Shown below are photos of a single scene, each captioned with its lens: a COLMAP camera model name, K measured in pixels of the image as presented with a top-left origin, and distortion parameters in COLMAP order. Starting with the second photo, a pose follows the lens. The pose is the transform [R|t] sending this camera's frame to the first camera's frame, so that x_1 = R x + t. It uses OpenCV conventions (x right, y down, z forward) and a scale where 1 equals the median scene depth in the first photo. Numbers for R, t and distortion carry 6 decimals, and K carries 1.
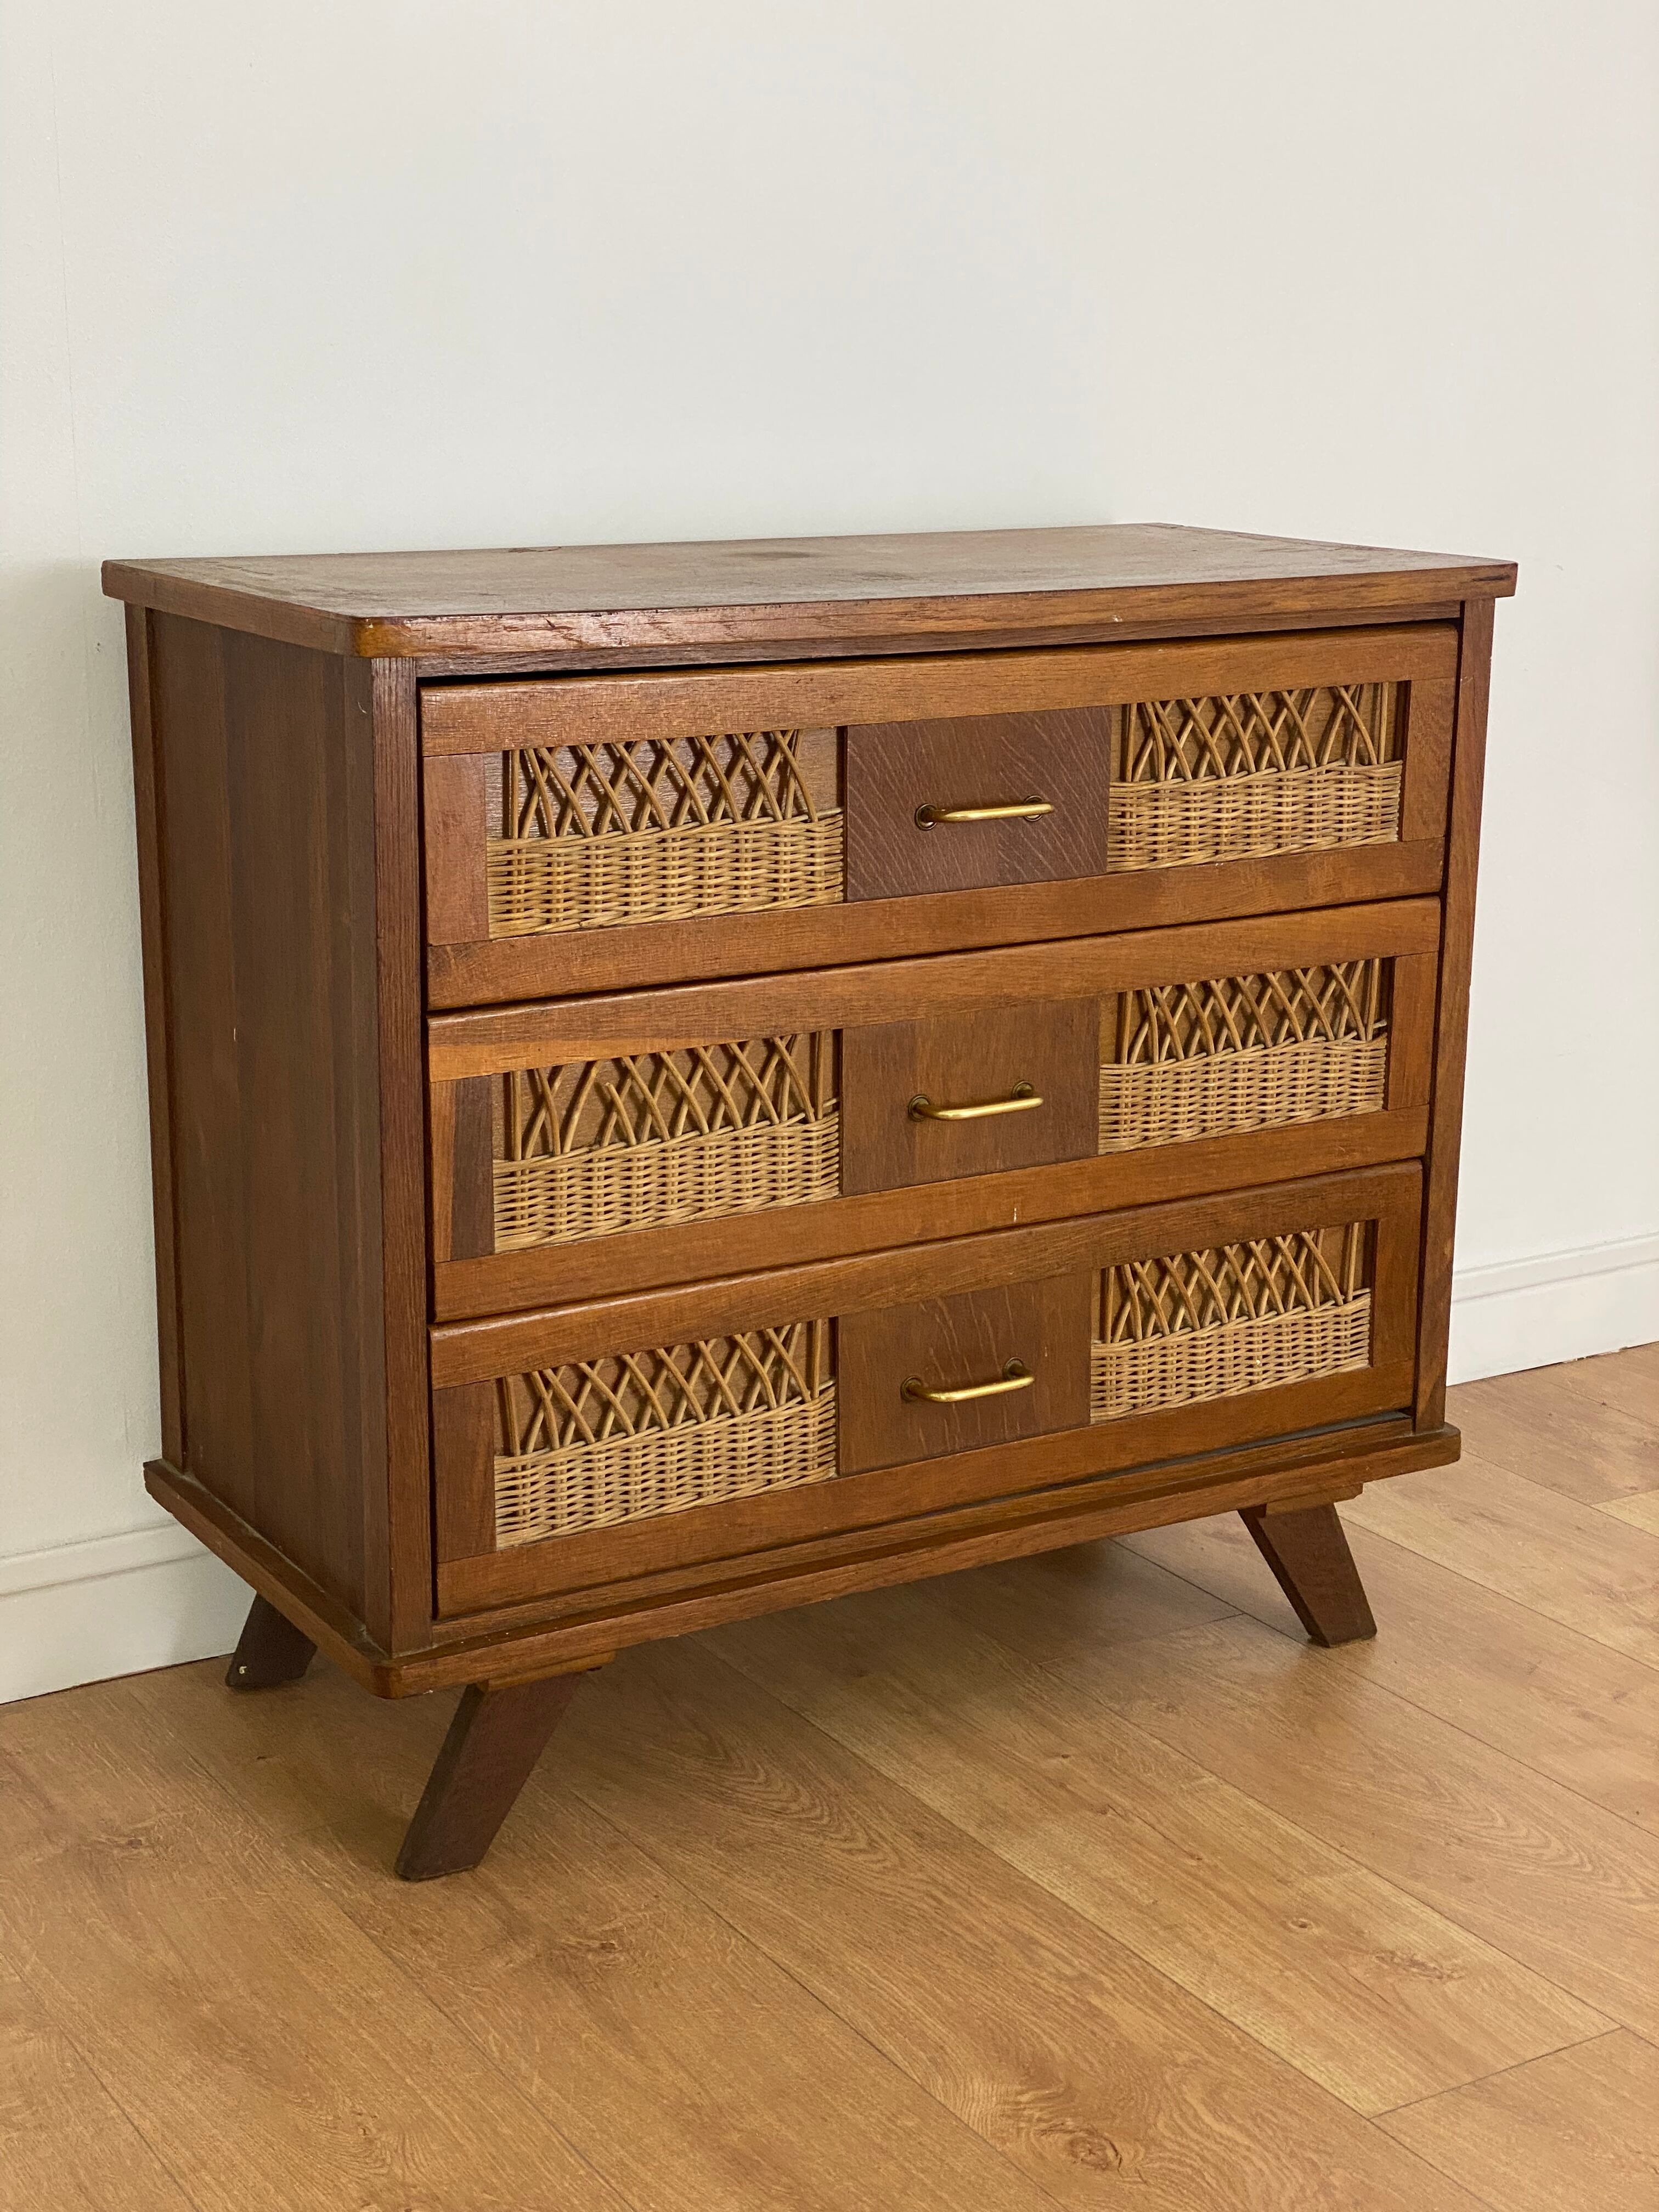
lens RADIAL K [[3279.5, 0, 818.8], [0, 3279.5, 1151.4], [0, 0, 1]] dist [-0.005376, 1.662042]
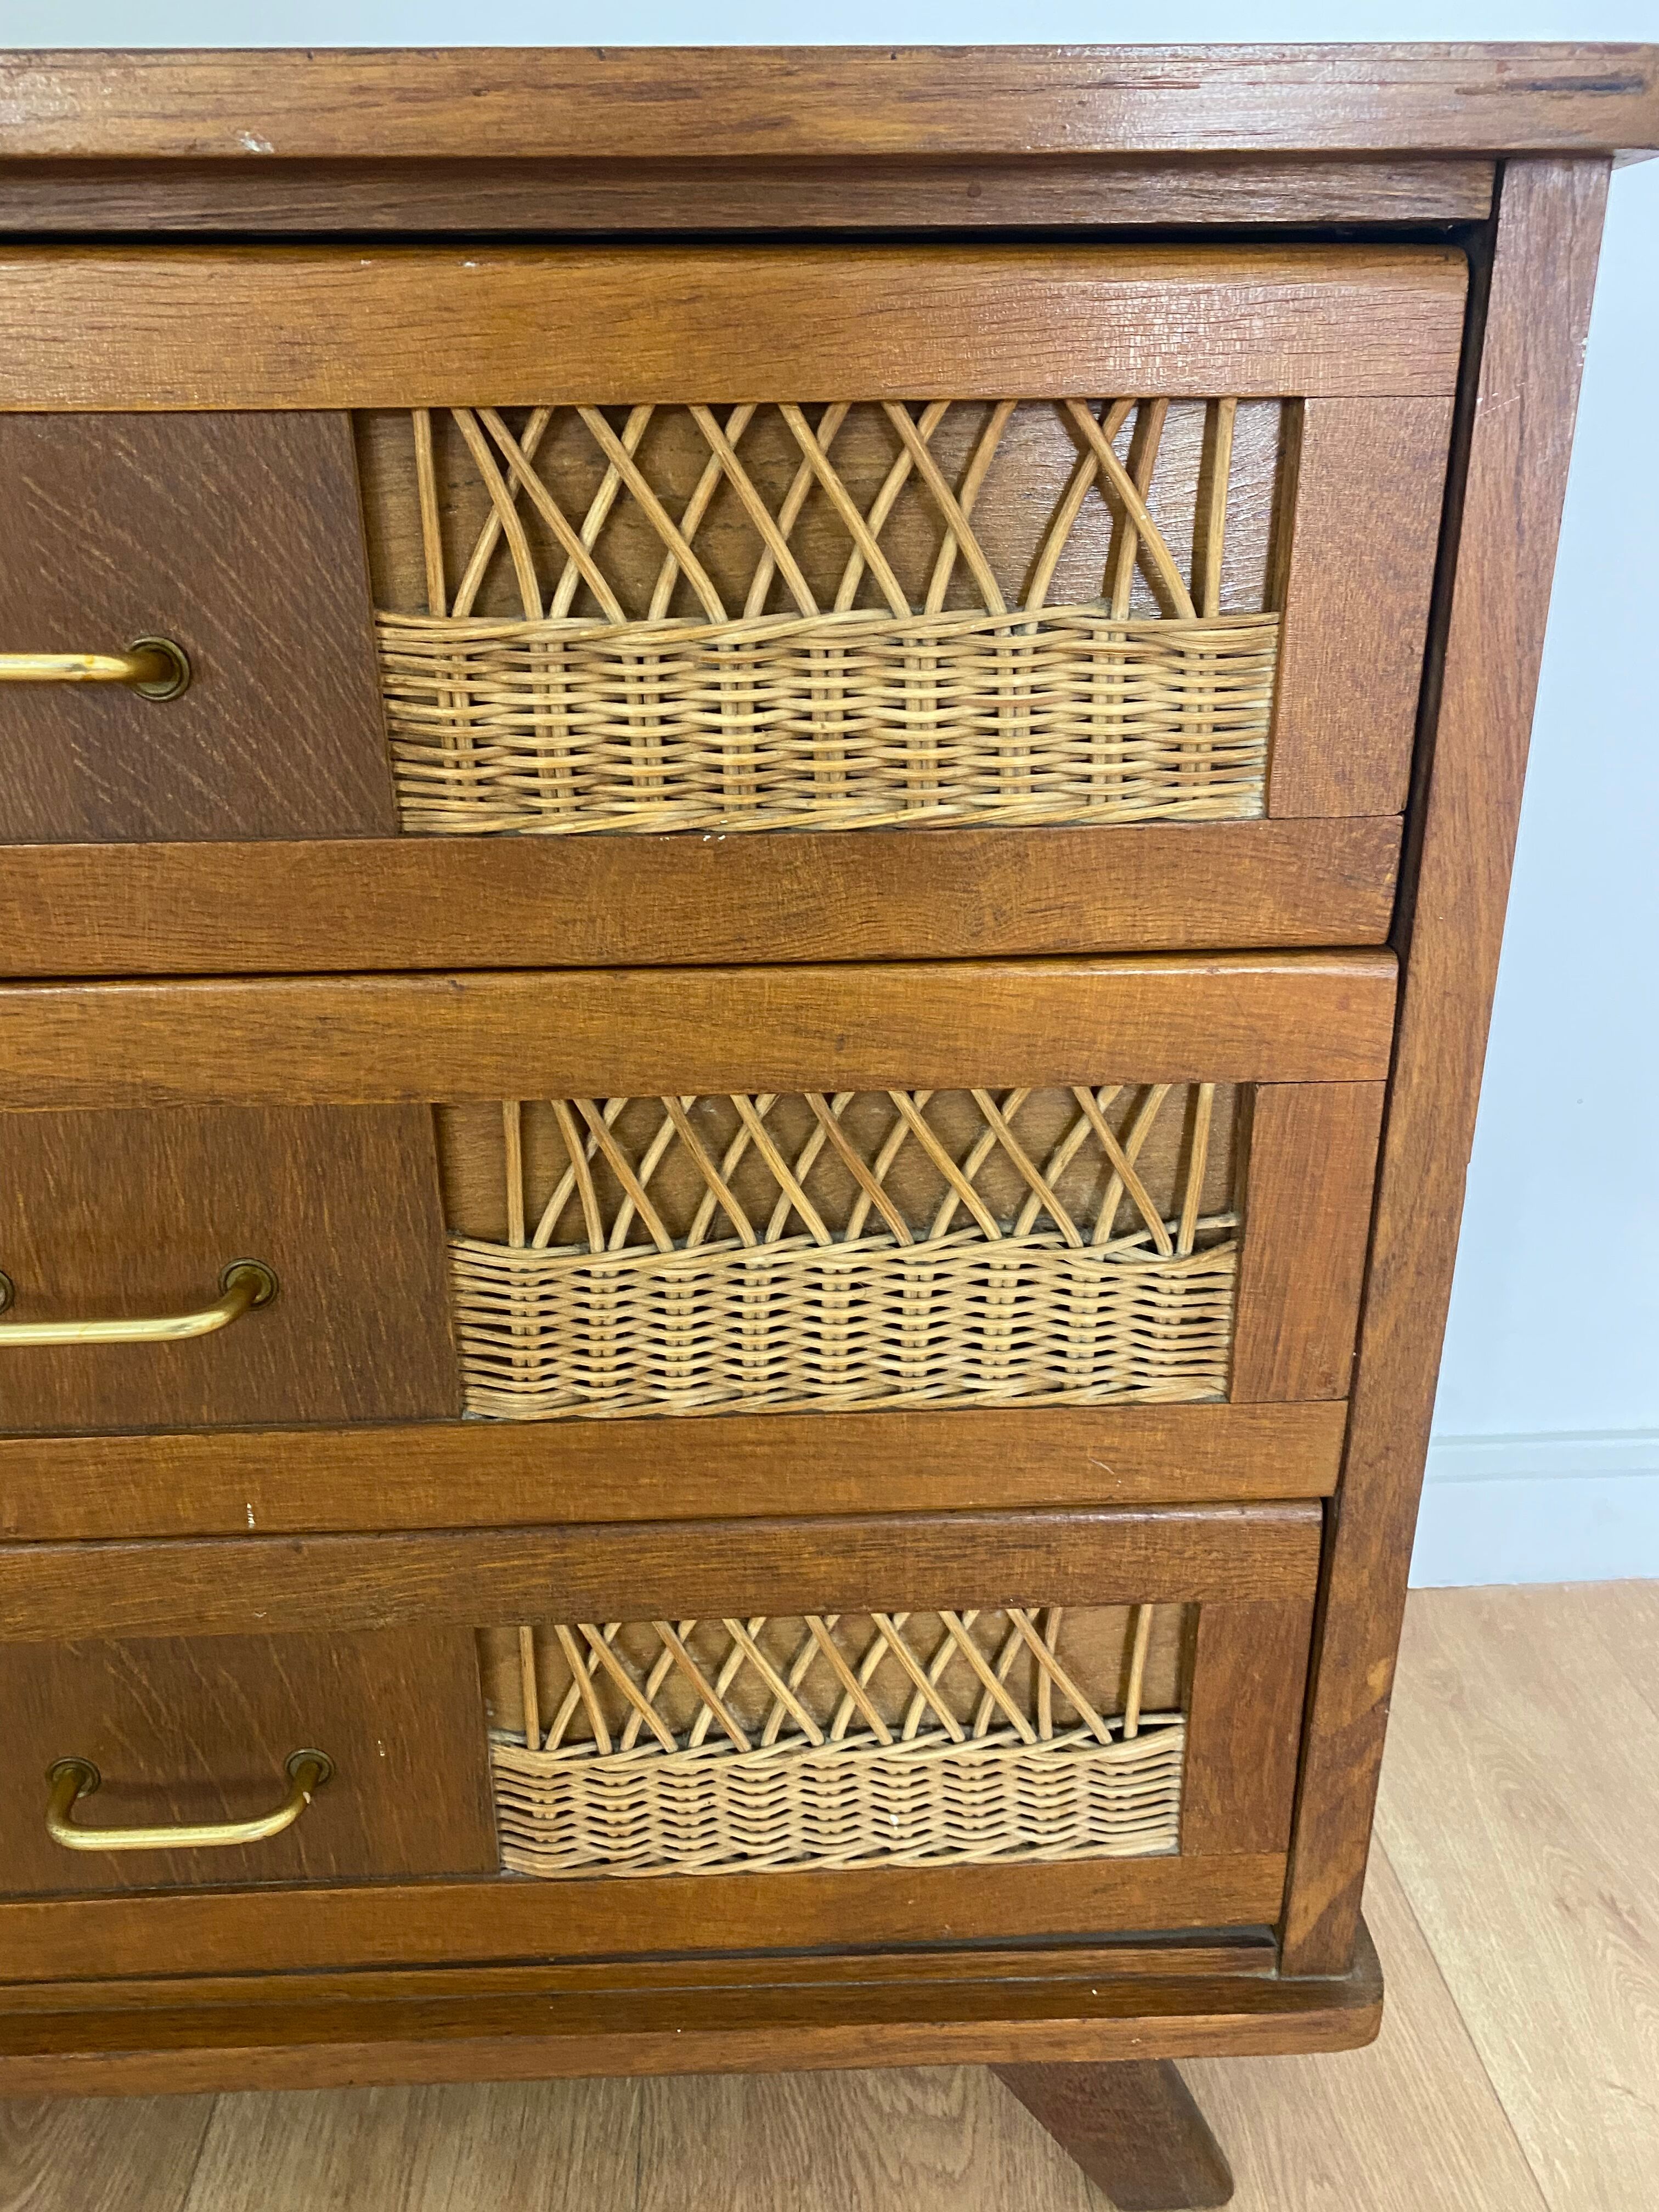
lens RADIAL K [[1727.5, 0, 801.9], [0, 1727.5, 1090.6], [0, 0, 1]] dist [0.003731, 0.001520]
pose [[0.876363, 0.163017, -0.453226, 0.244278], [-0.108219, 0.983567, 0.144517, -0.091220], [0.469337, -0.077602, 0.879603, 0.836236]]
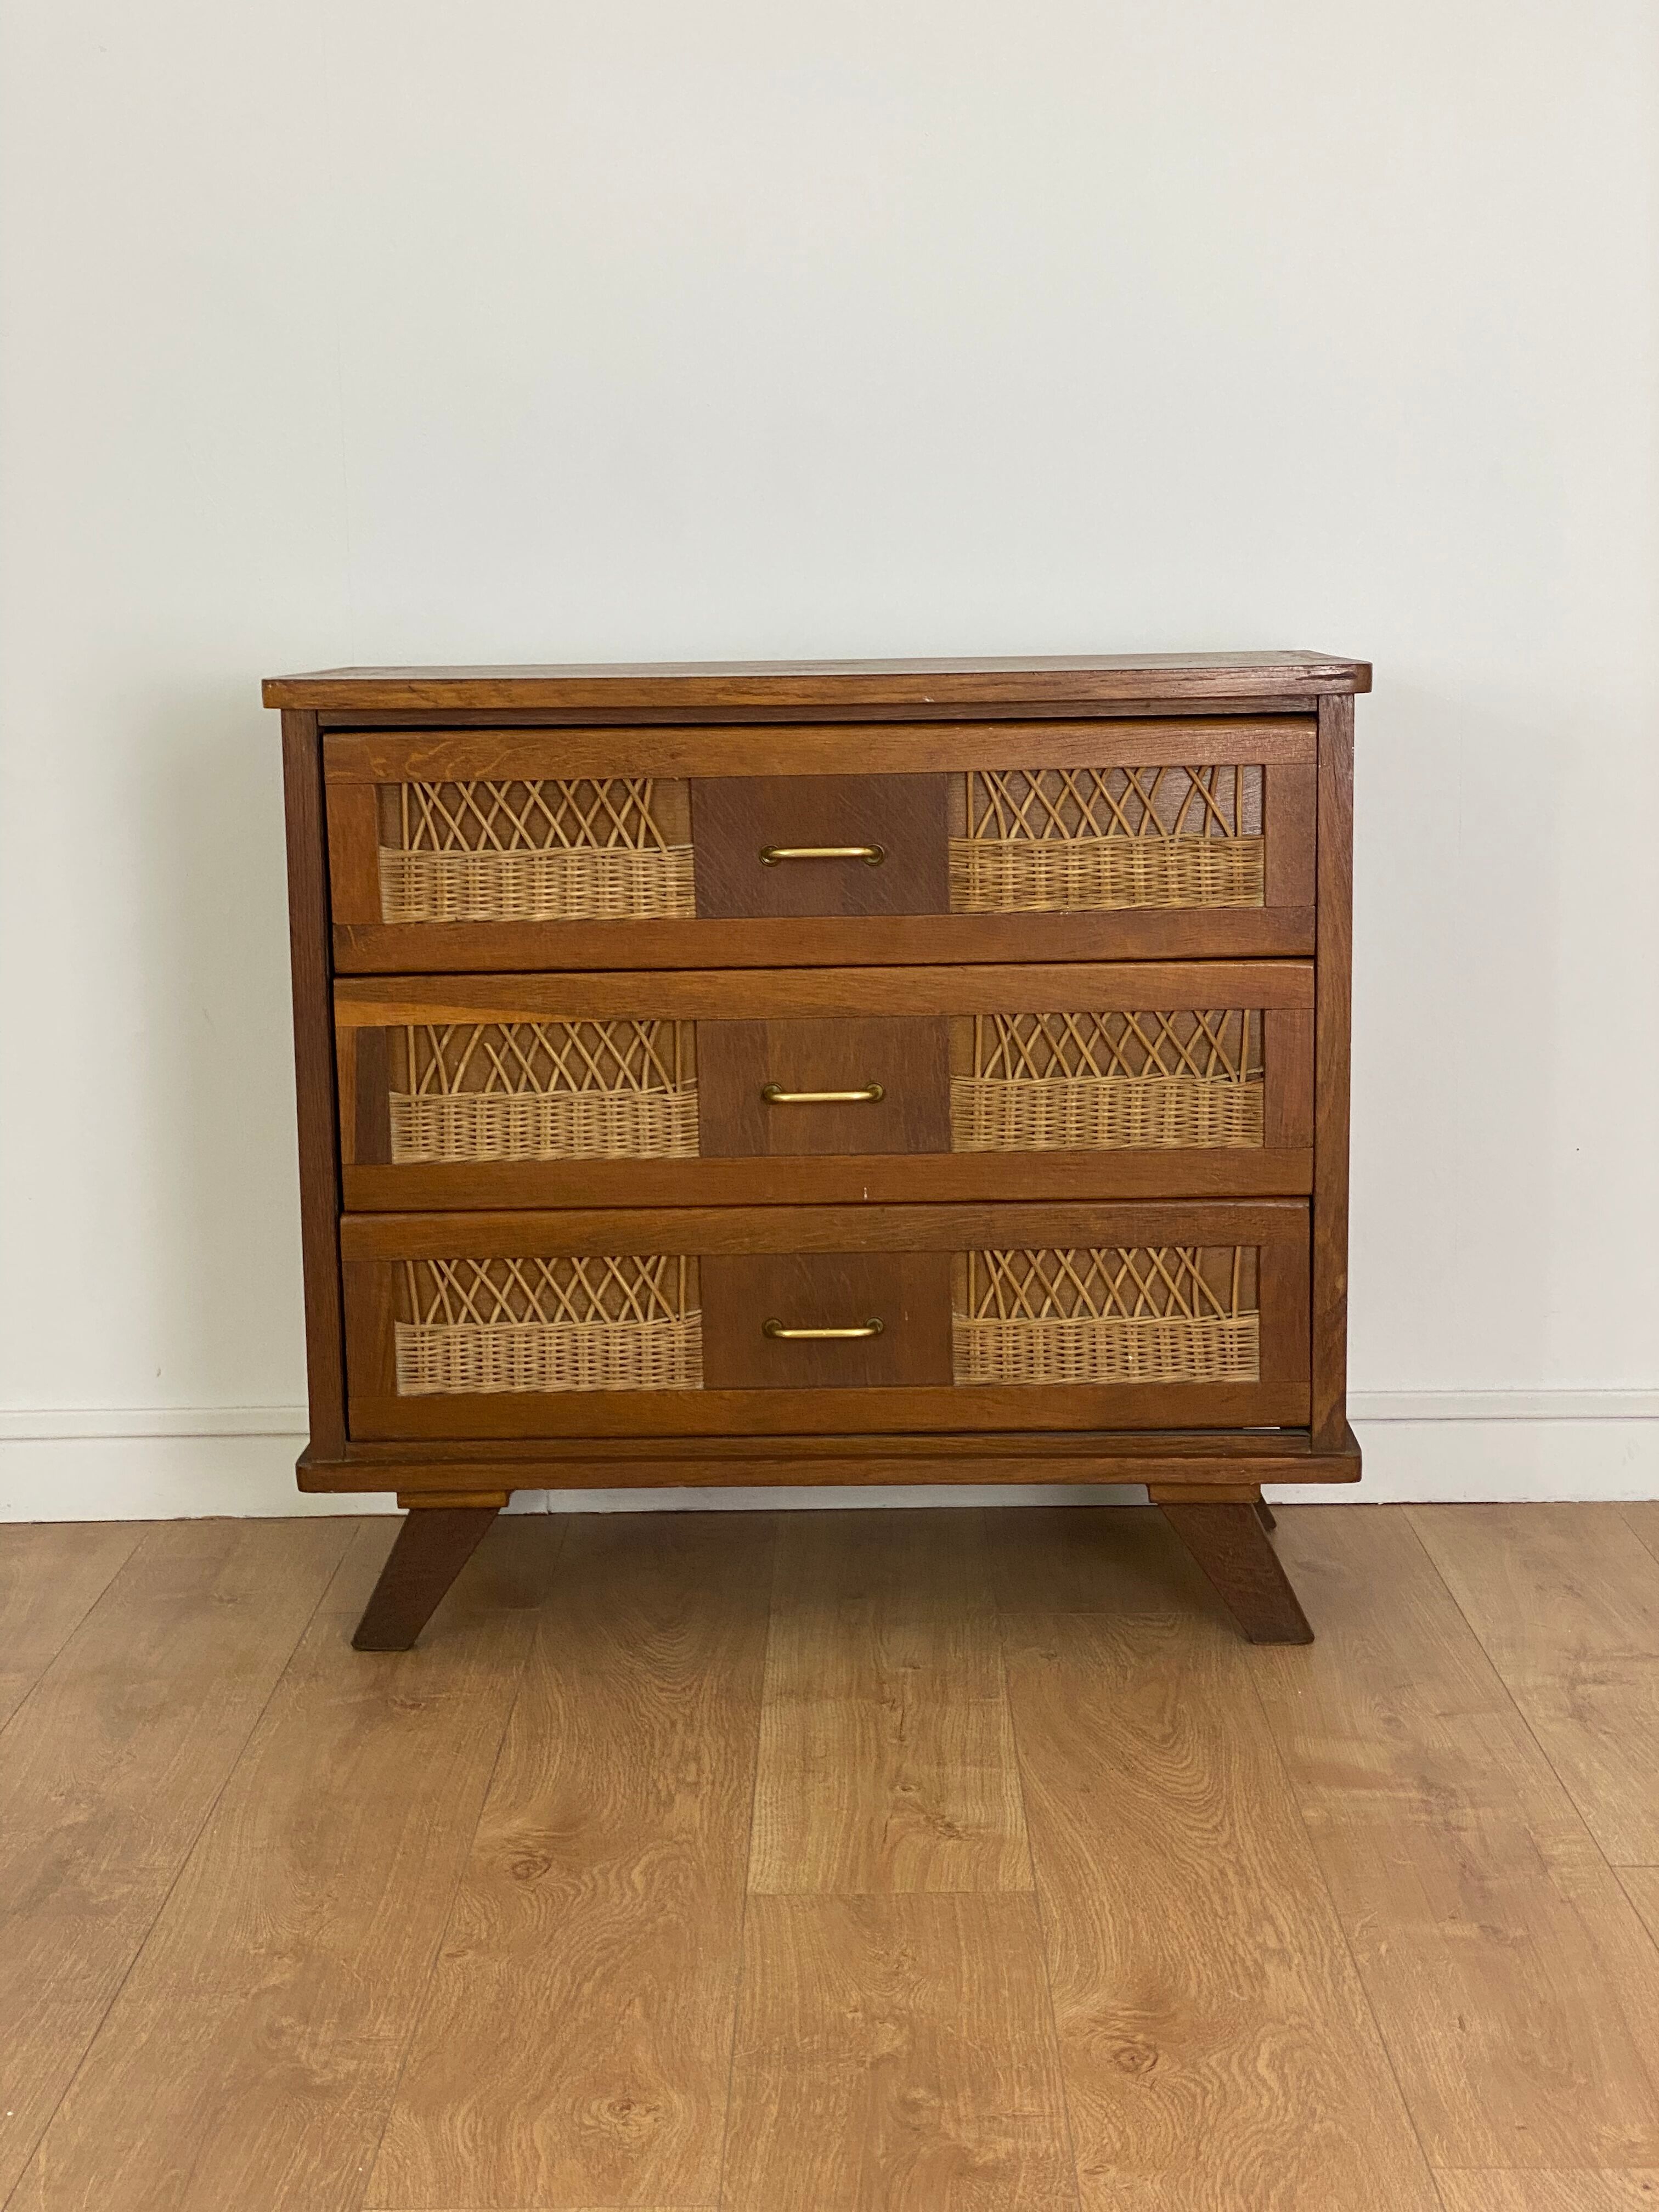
lens RADIAL K [[3279.5, 0, 818.8], [0, 3279.5, 1151.4], [0, 0, 1]] dist [-0.005376, 1.662042]
pose [[0.844649, 0.070428, -0.530668, 0.700151], [-0.113741, 0.992284, -0.049346, 0.067230], [0.523098, 0.102039, 0.846142, -0.030973]]
